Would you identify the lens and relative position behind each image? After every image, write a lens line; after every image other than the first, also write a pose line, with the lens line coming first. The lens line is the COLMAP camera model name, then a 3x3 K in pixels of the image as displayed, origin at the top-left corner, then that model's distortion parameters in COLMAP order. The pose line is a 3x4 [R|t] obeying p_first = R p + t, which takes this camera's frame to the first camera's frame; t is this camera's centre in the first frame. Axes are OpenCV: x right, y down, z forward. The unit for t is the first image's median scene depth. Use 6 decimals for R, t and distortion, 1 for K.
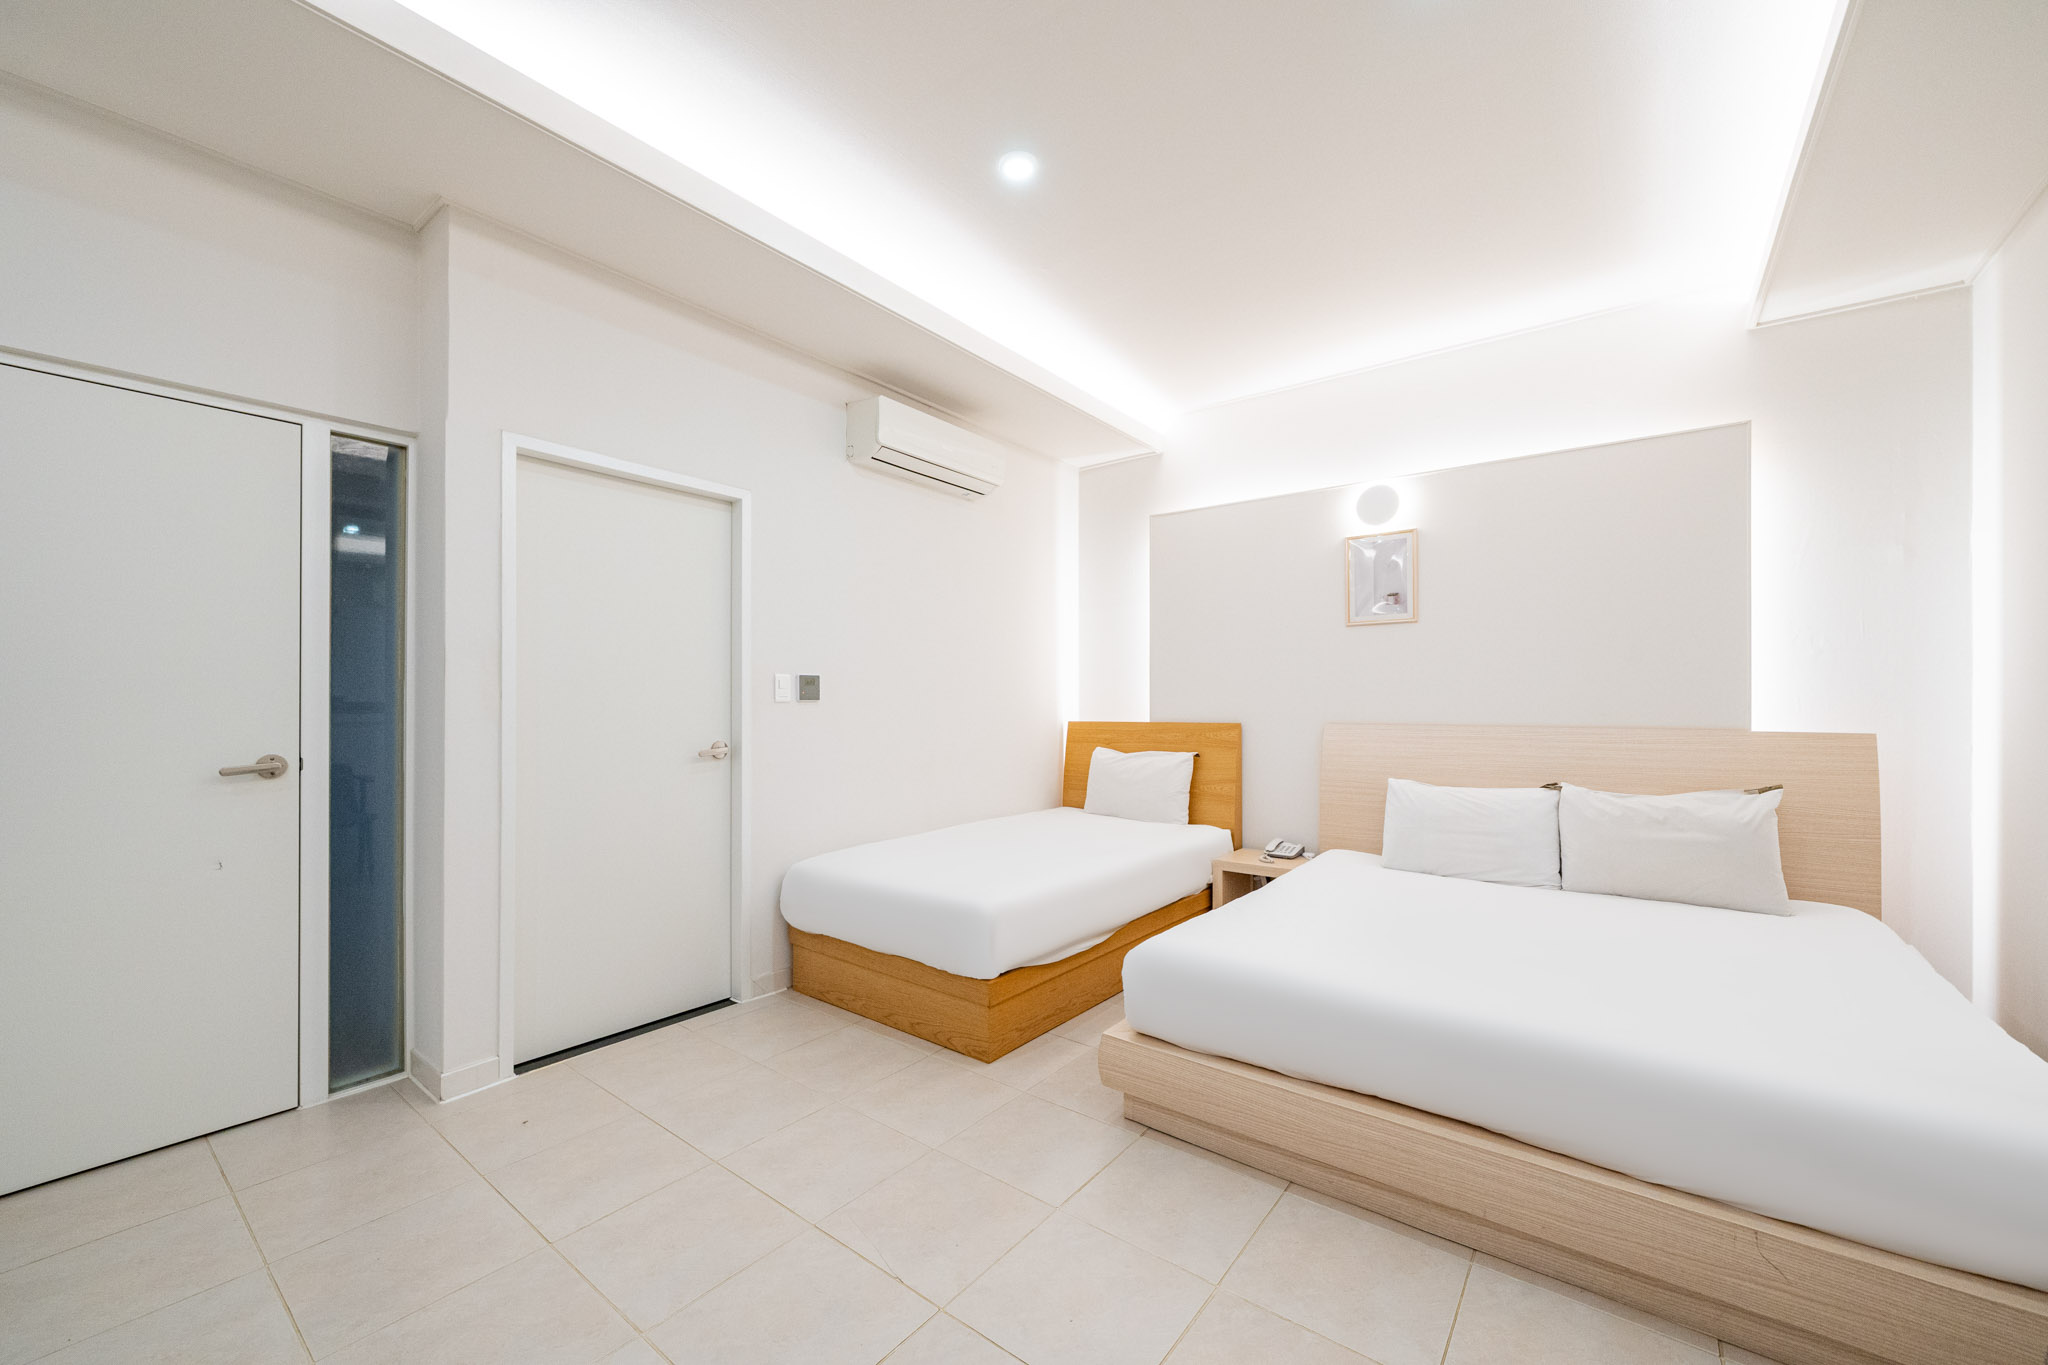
lens RADIAL K [[811.4, 0, 988.9], [0, 811.4, 699.5], [0, 0, 1]] dist [0.000471, -0.000051]
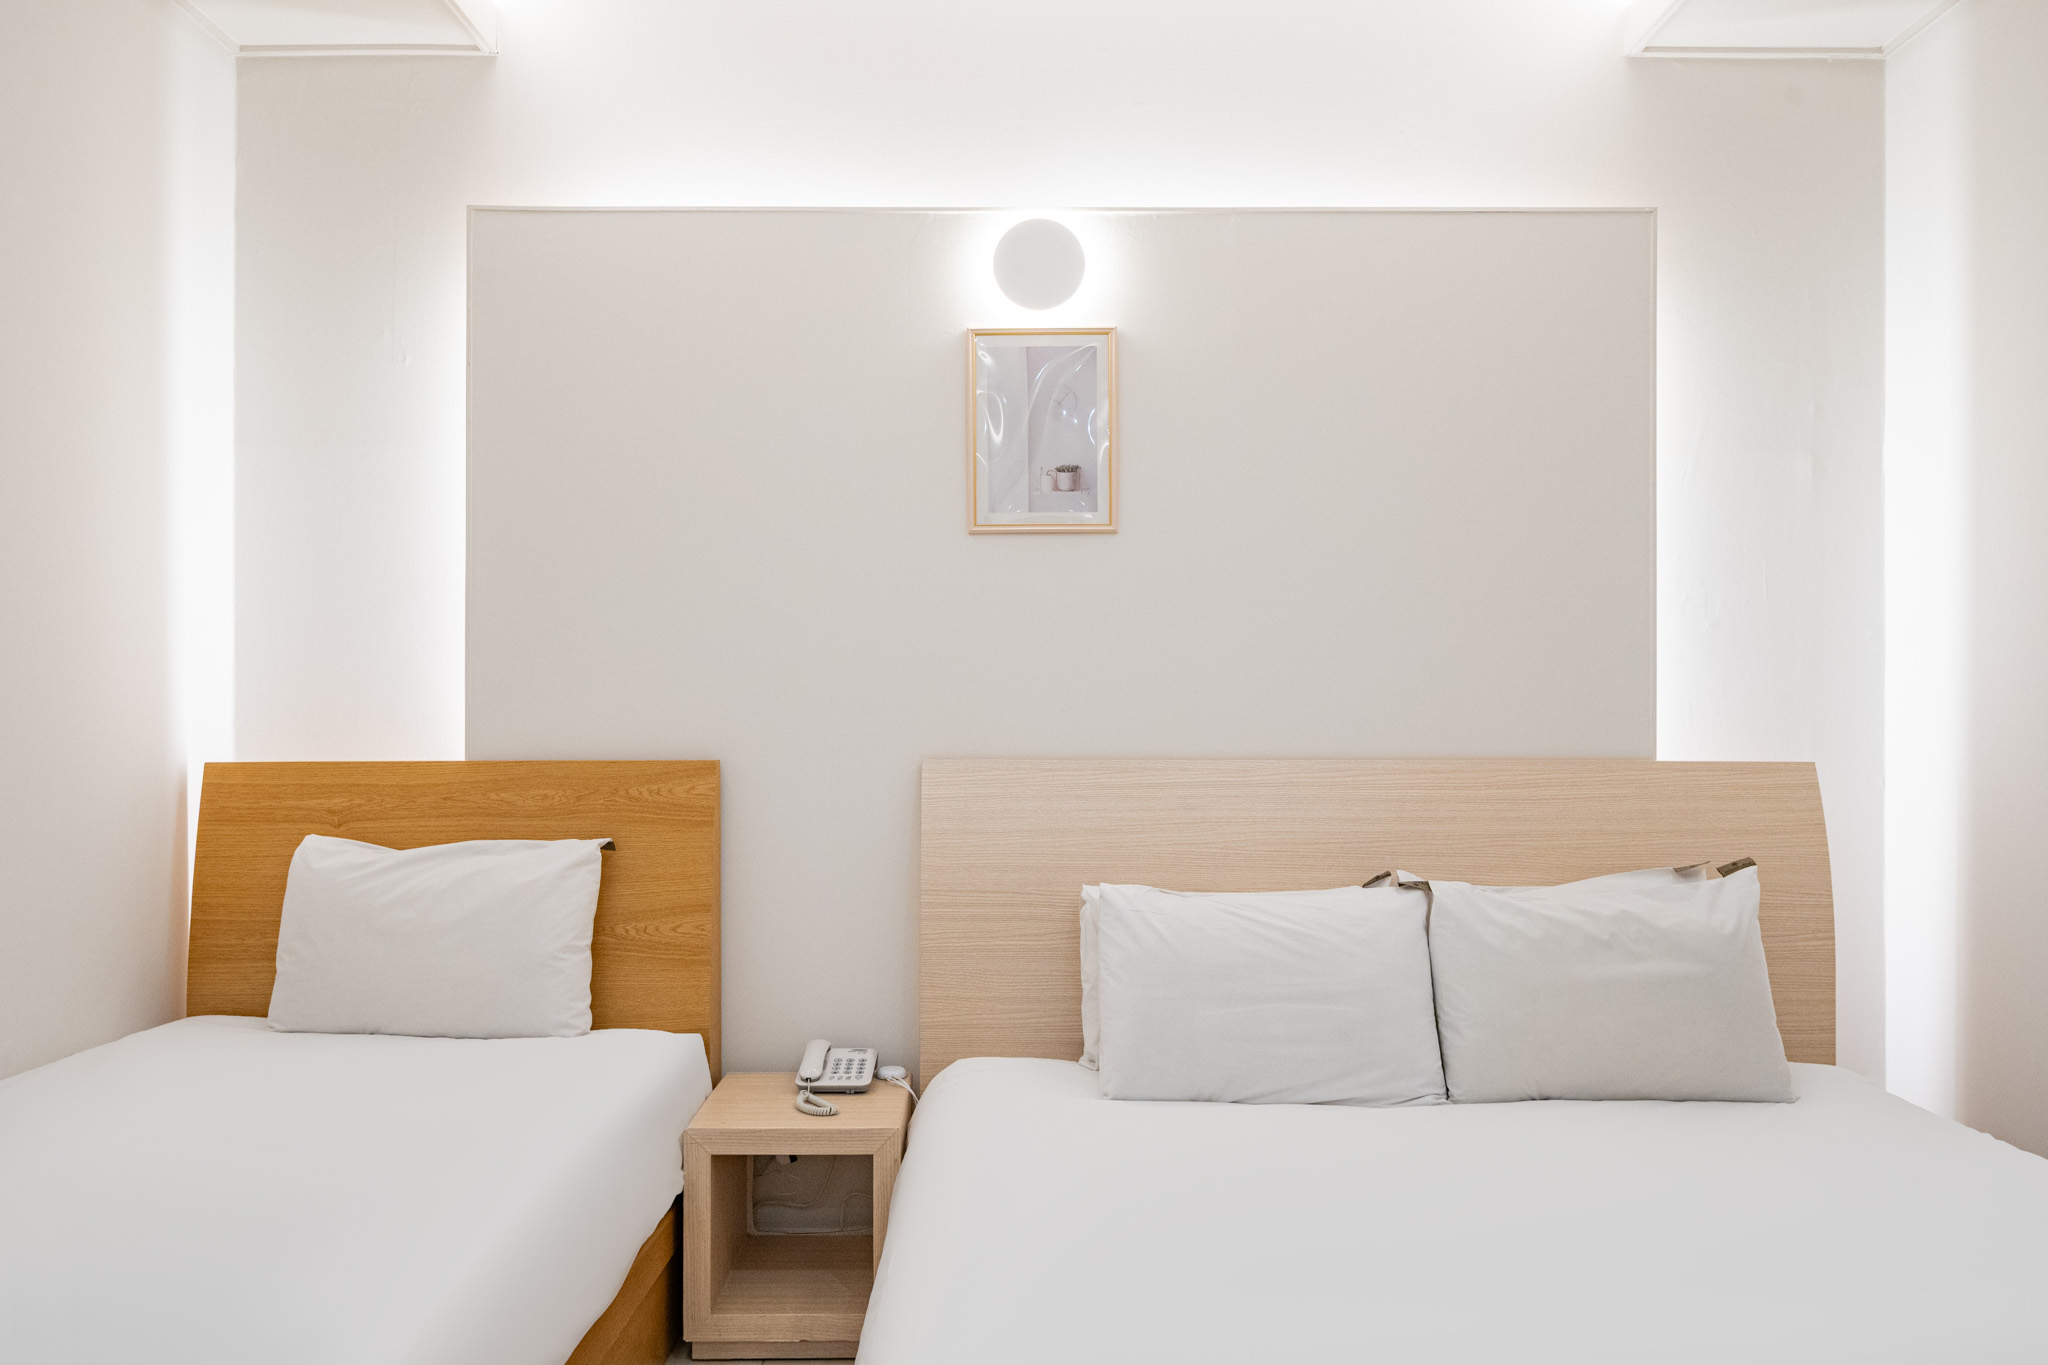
lens RADIAL K [[1414.1, 0, 1015.7], [0, 1414.1, 695.6], [0, 0, 1]] dist [0.002076, 0.000227]
pose [[0.777371, 0.007335, 0.628999, -0.016409], [-0.003799, 0.999969, -0.006965, 0.001926], [-0.629031, 0.003025, 0.777375, 0.411076]]
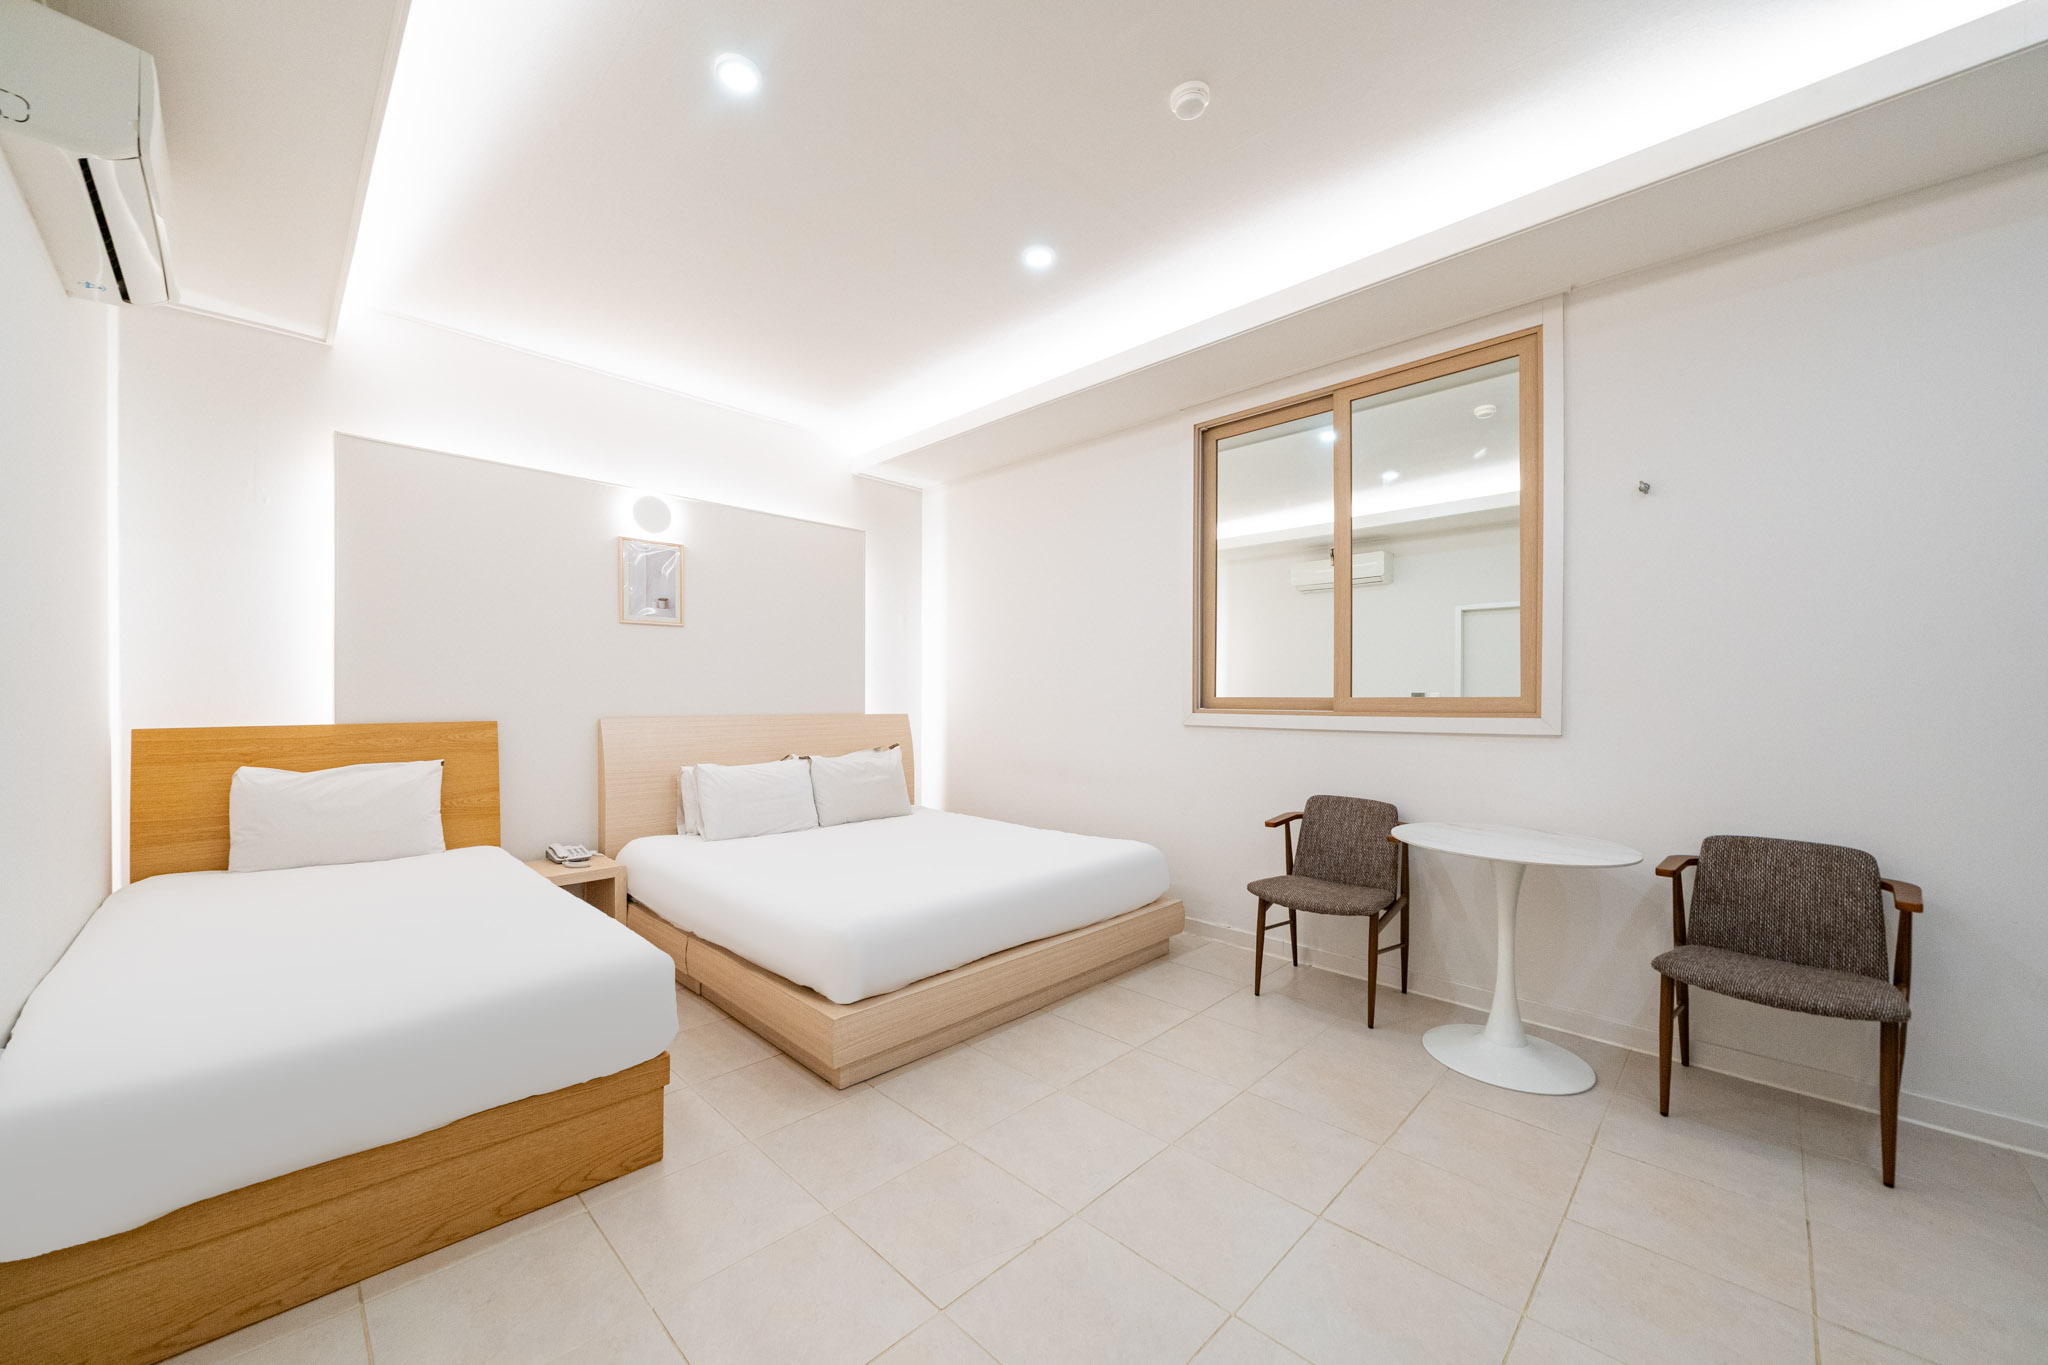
lens RADIAL K [[776.0, 0, 1024.5], [0, 776.0, 695.0], [0, 0, 1]] dist [-0.000554, -0.000072]
pose [[0.085993, -0.000086, 0.996296, -0.513896], [-0.009106, 0.999958, 0.000873, -0.004435], [-0.996254, -0.009147, 0.085989, 0.419130]]
